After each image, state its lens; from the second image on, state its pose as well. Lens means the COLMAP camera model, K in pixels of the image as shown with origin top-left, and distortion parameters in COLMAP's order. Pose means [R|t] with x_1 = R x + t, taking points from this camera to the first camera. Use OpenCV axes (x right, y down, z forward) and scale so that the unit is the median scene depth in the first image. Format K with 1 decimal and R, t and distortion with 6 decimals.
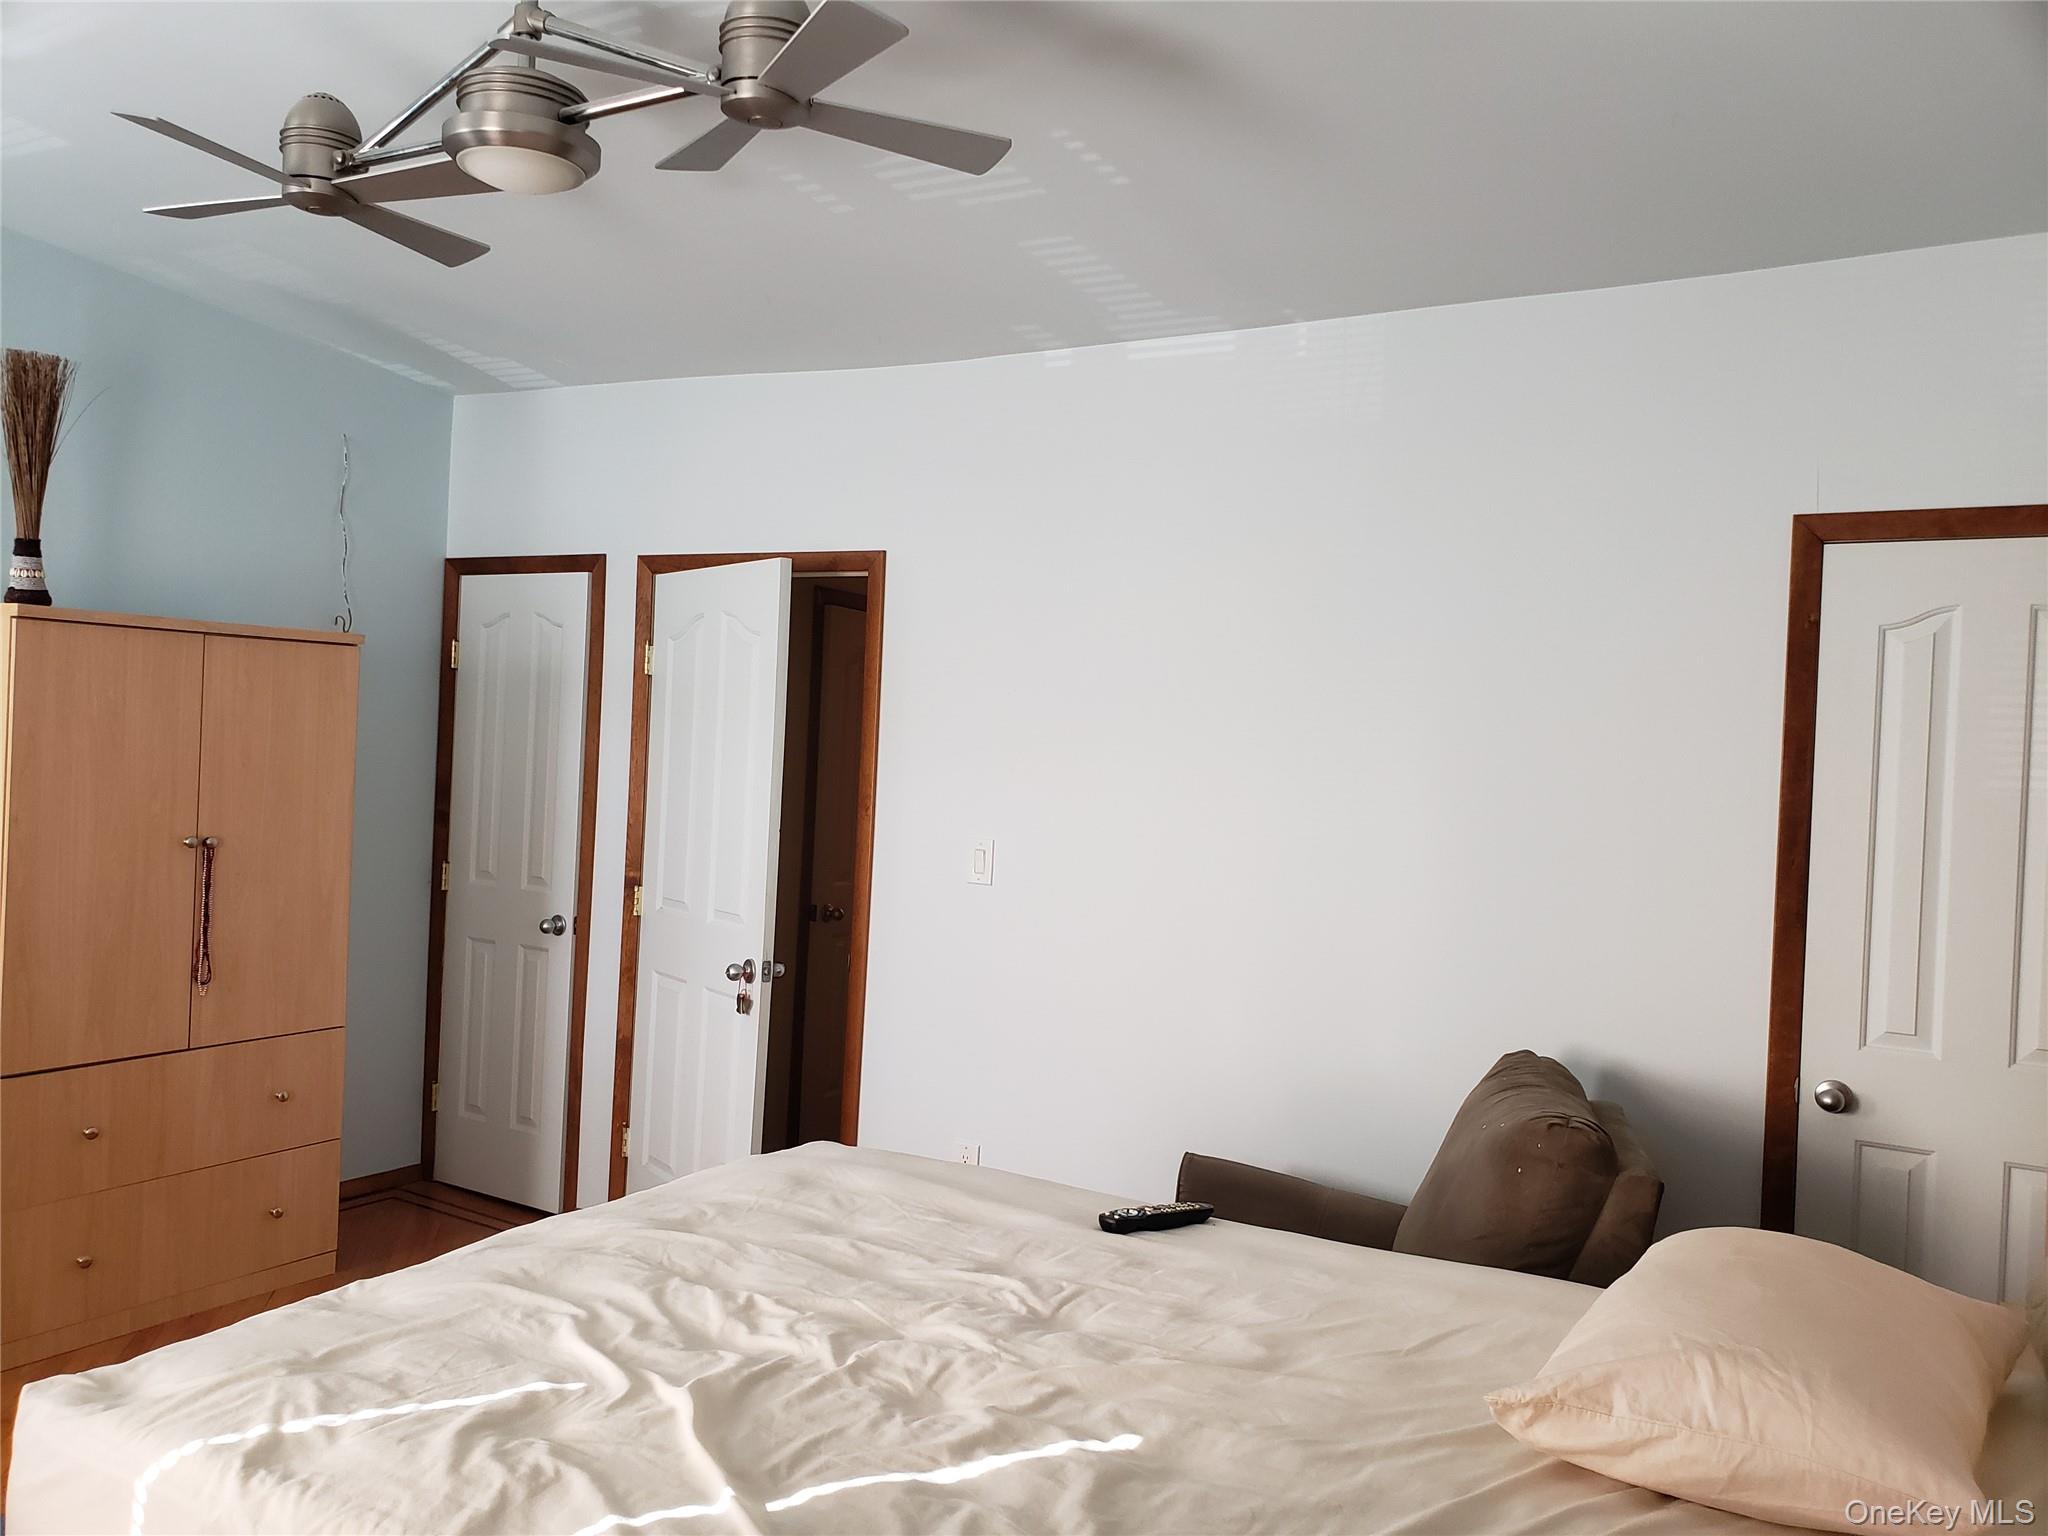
lens RADIAL K [[1567.9, 0, 1023.6], [0, 1567.9, 739.2], [0, 0, 1]] dist [0.004265, 0.000838]
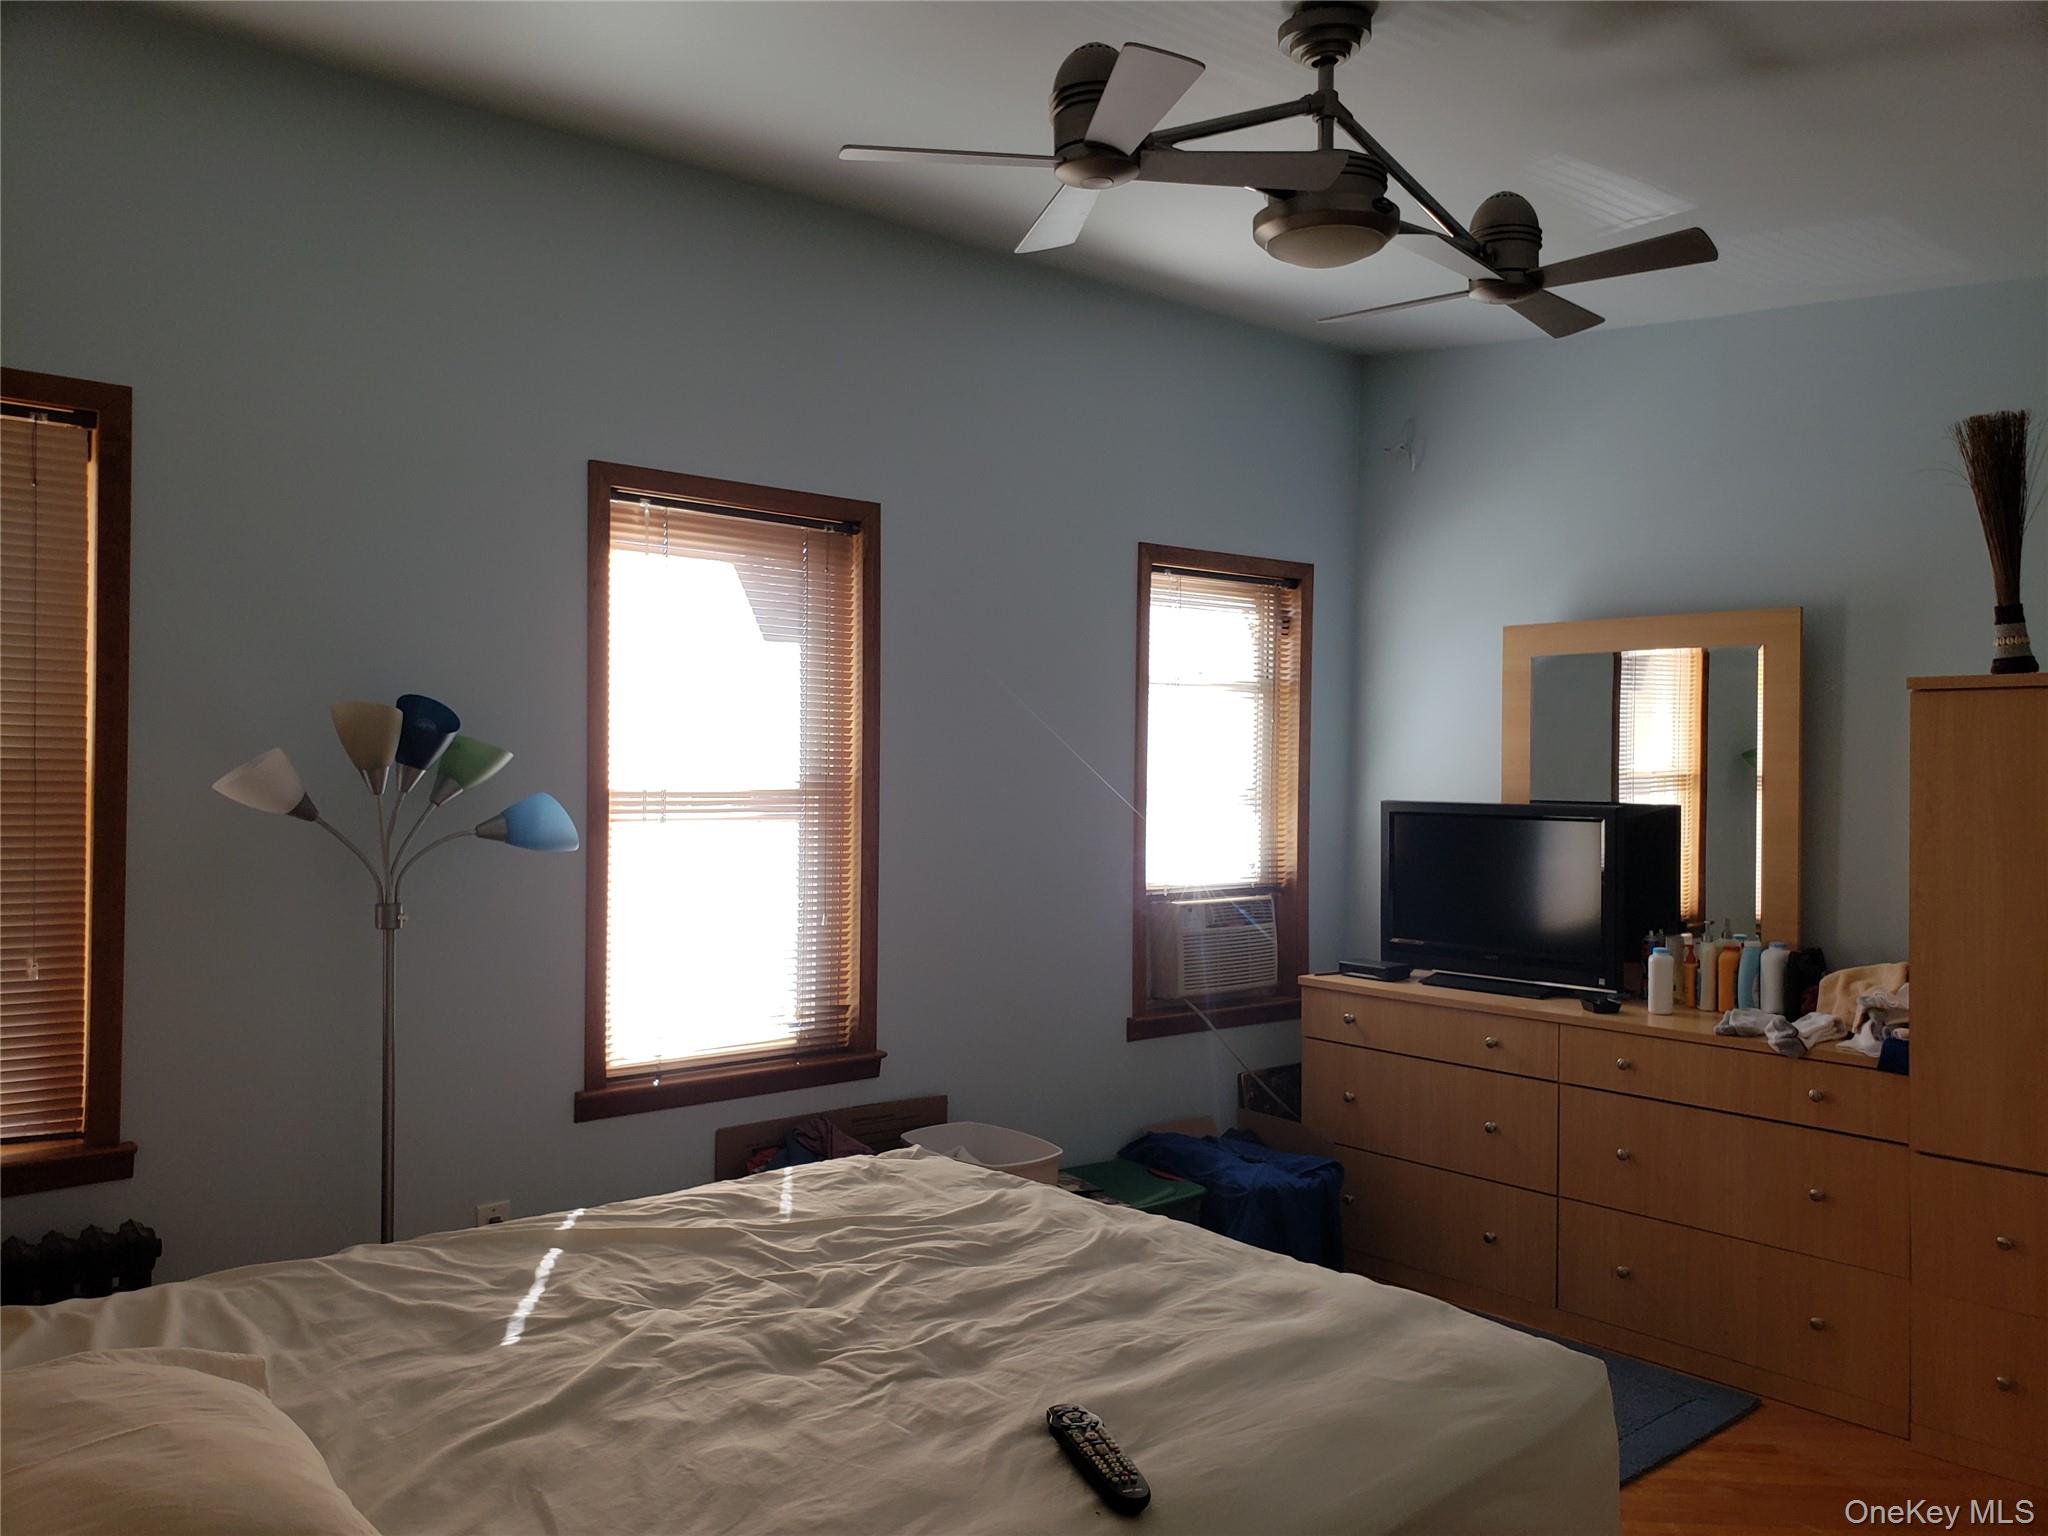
lens RADIAL K [[1589.1, 0, 1024.0], [0, 1589.1, 768.0], [0, 0, 1]] dist [0.002400, 0.000218]
pose [[-0.278980, -0.033601, -0.959709, 0.991242], [-0.020507, 0.999368, -0.029028, 0.026775], [0.960078, 0.011582, -0.279493, 1.472269]]
